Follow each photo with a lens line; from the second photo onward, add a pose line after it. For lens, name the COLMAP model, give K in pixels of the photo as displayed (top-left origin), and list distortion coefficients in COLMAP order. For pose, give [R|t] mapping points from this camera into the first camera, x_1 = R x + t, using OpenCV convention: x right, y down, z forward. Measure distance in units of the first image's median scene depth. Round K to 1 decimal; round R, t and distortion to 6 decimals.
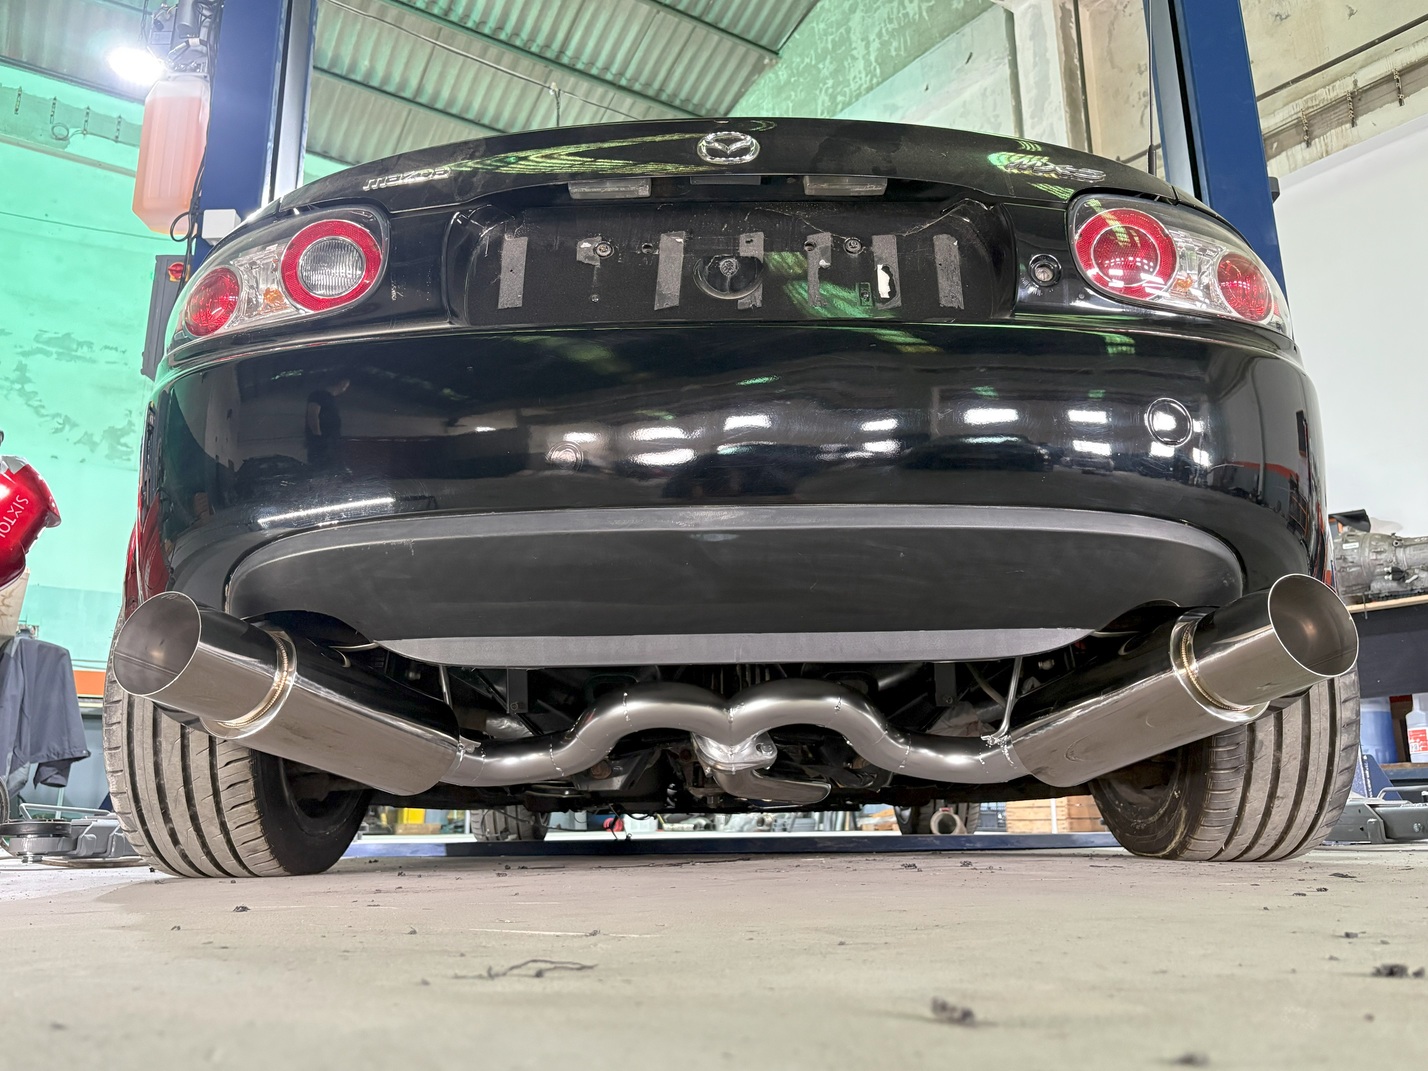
lens RADIAL K [[1191.5, 0, 716.0], [0, 1191.5, 484.3], [0, 0, 1]] dist [-0.055159, 0.112365]
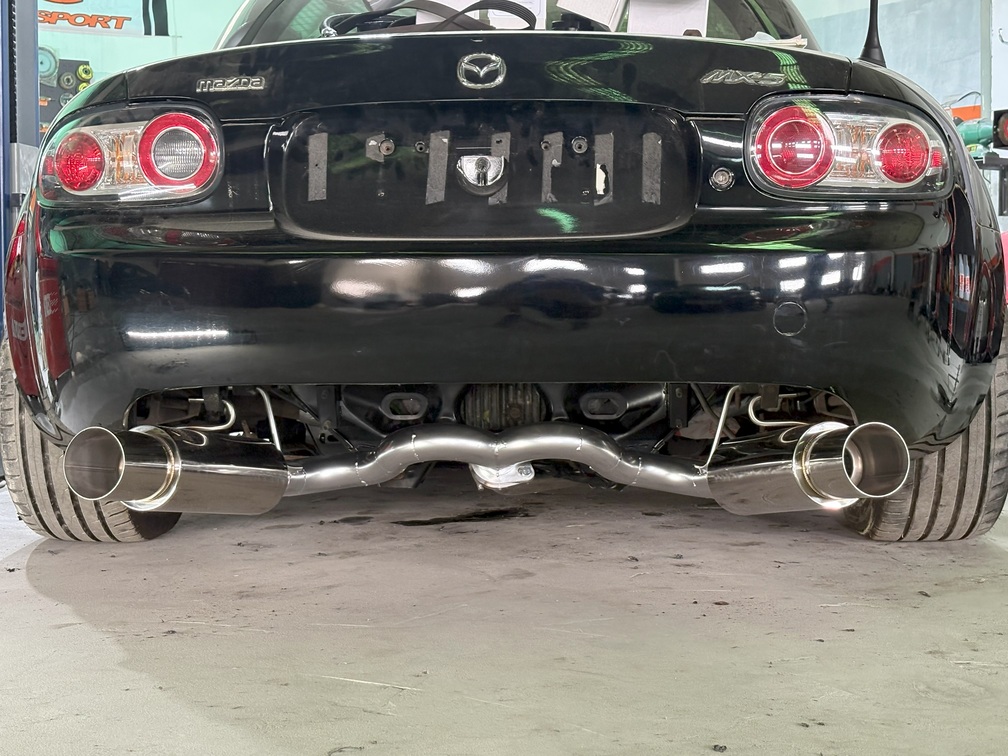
lens RADIAL K [[1795.2, 0, 504.0], [0, 1795.2, 378.0], [0, 0, 1]] dist [0.015508, -0.065202]
pose [[0.999079, 0.008965, -0.041961, 0.114005], [0.006075, 0.938522, 0.345166, -0.616969], [0.042476, -0.345103, 0.937603, -0.887616]]
